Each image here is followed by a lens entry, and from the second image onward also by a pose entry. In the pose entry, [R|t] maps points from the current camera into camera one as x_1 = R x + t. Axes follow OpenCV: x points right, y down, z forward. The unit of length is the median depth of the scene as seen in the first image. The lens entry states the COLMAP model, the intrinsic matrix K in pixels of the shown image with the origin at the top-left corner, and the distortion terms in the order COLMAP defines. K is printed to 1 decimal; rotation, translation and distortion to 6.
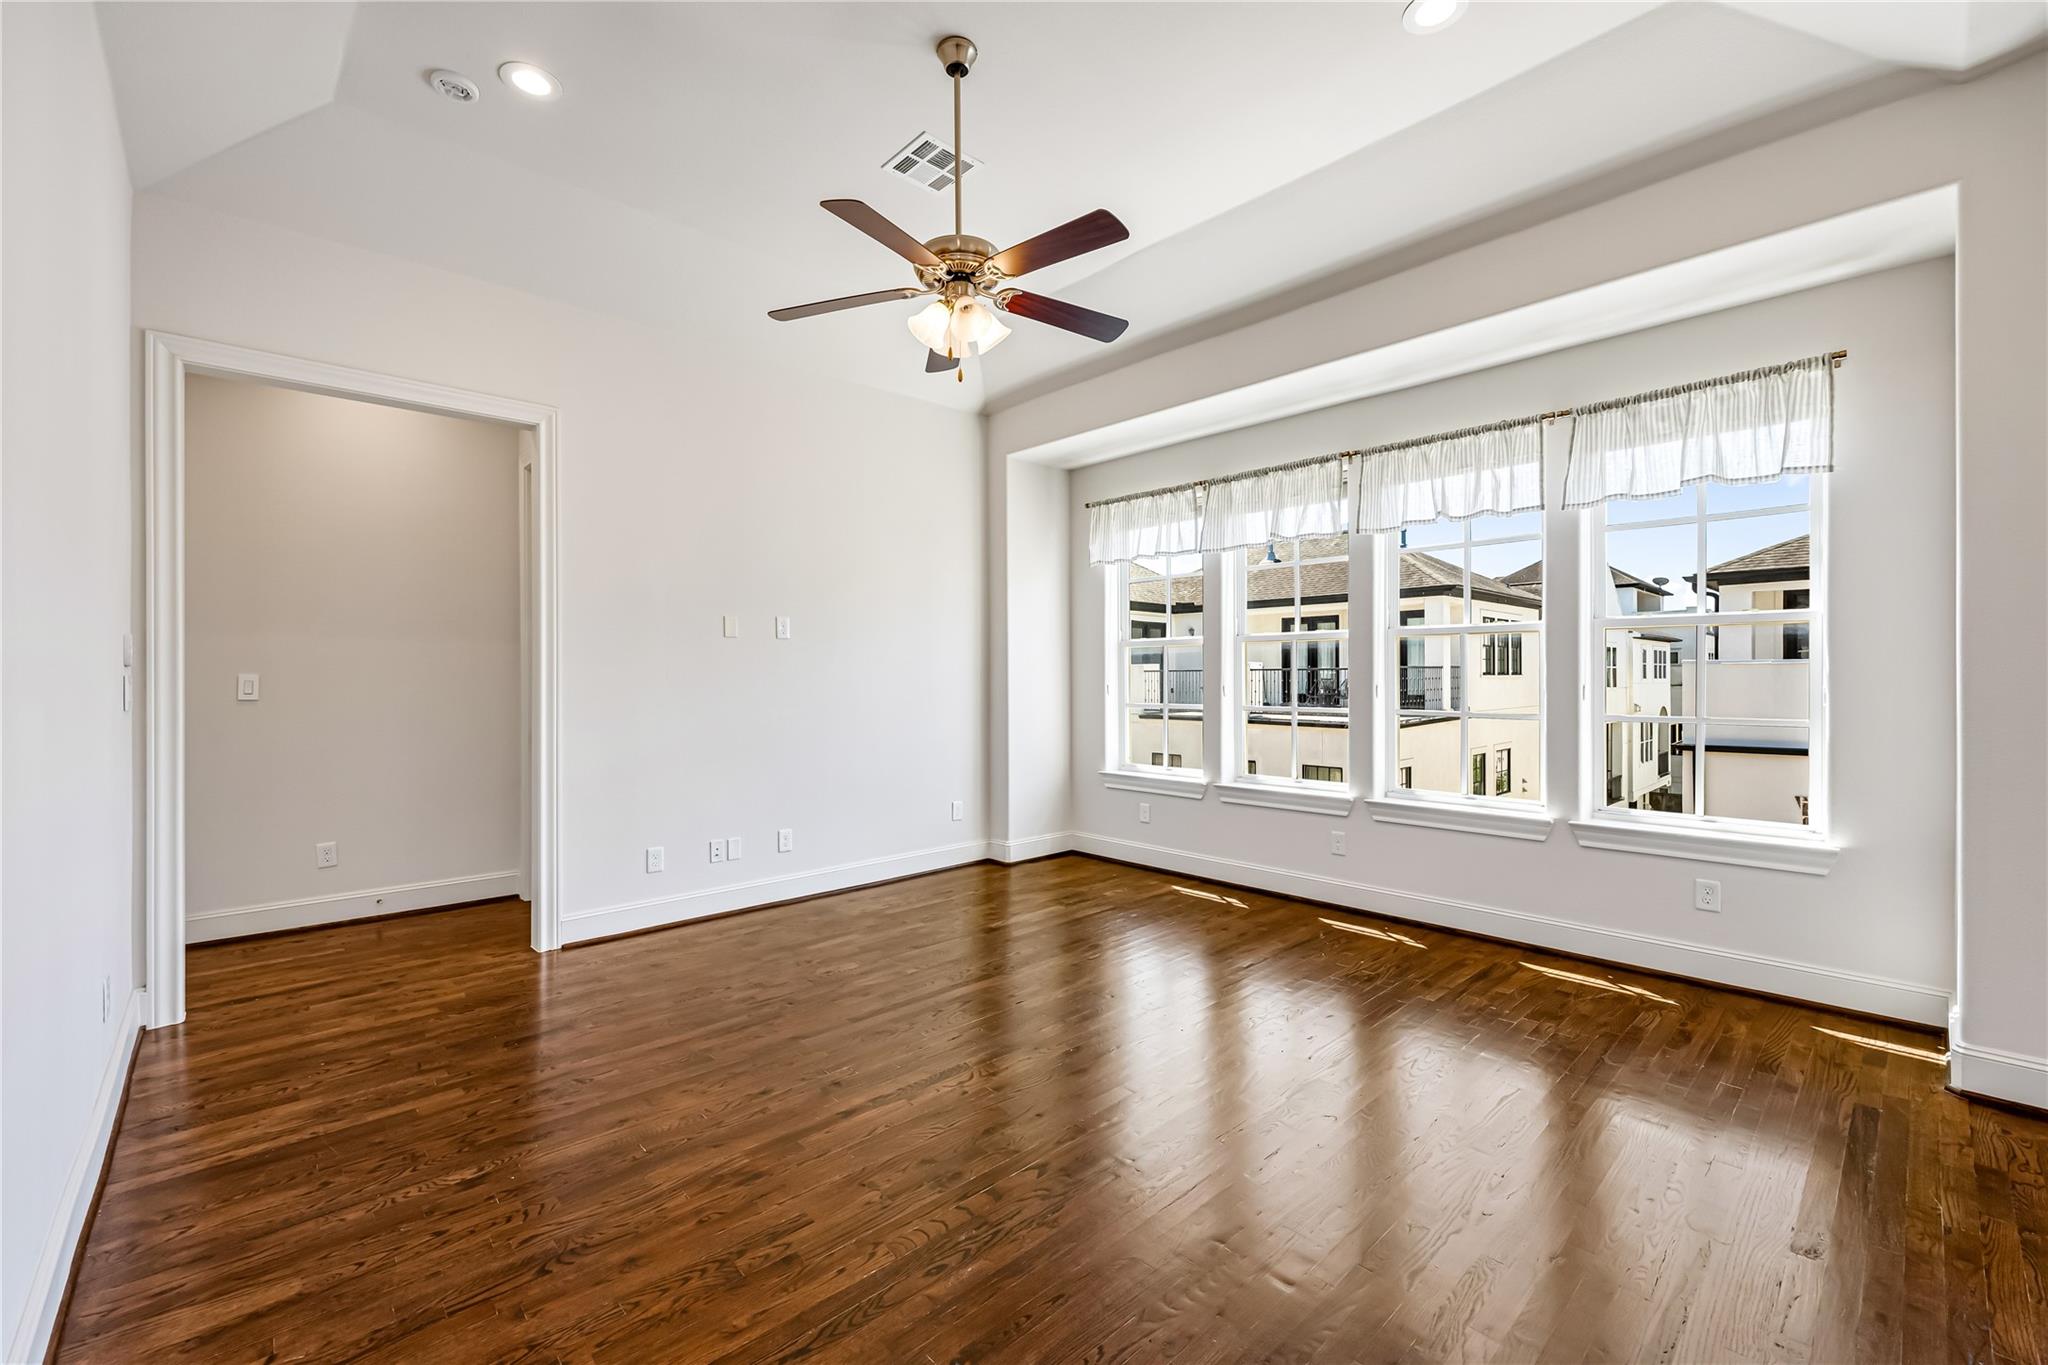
lens RADIAL K [[827.0, 0, 1018.0], [0, 827.0, 673.9], [0, 0, 1]] dist [-0.000225, -0.000198]
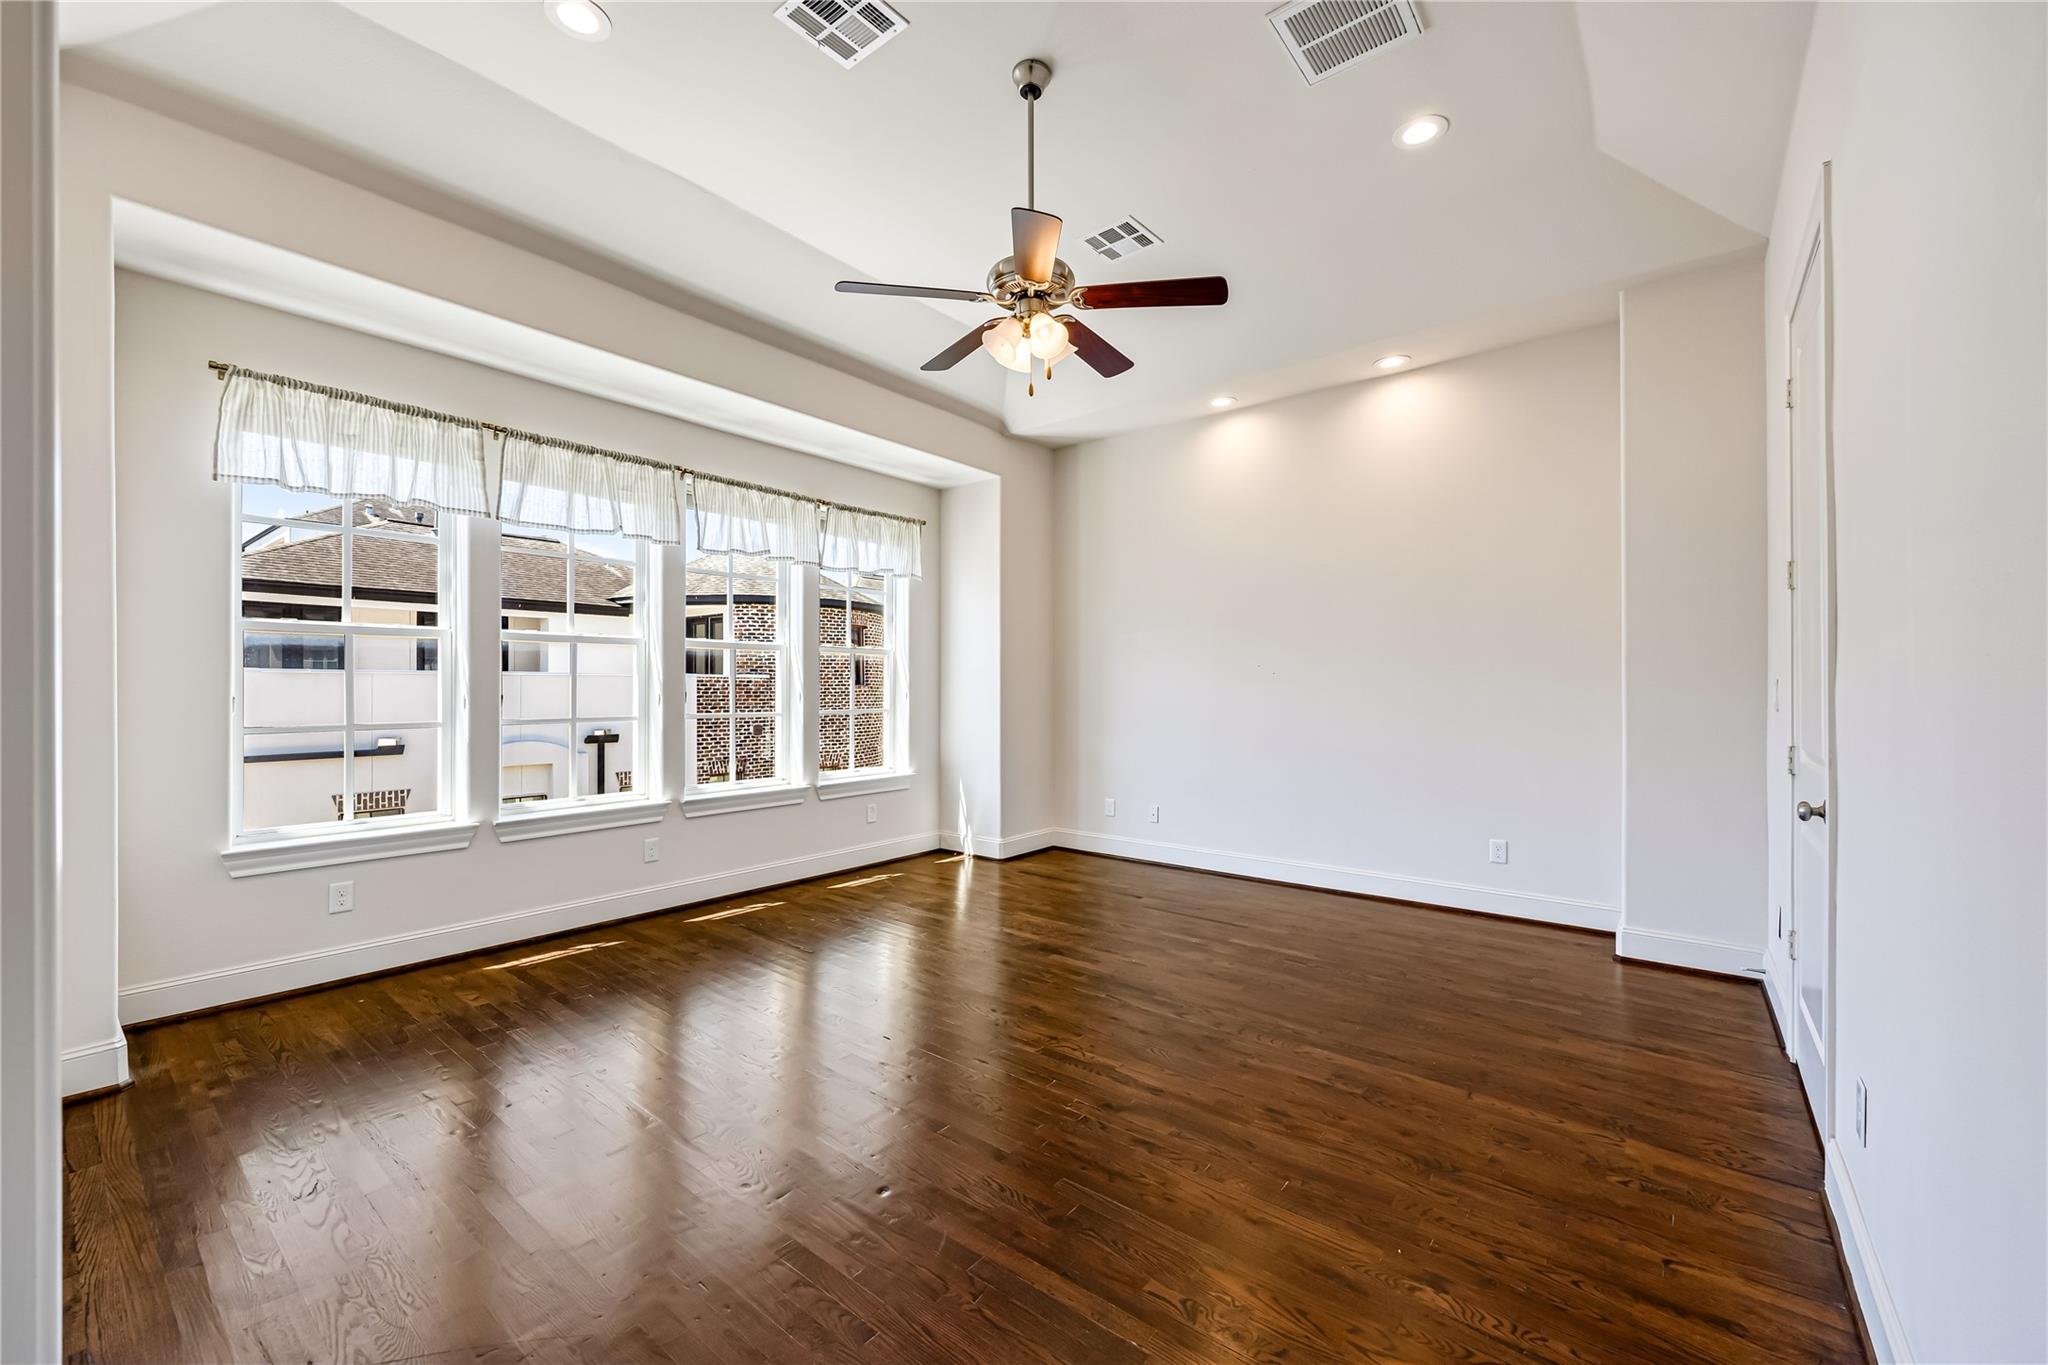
lens RADIAL K [[802.4, 0, 1024.0], [0, 802.4, 682.5], [0, 0, 1]] dist [-0.008913, 0.000498]
pose [[-0.132833, 0.006127, 0.991119, -0.701947], [-0.004114, 0.999969, -0.006733, 0.007571], [-0.991130, -0.004972, -0.132804, 0.757749]]
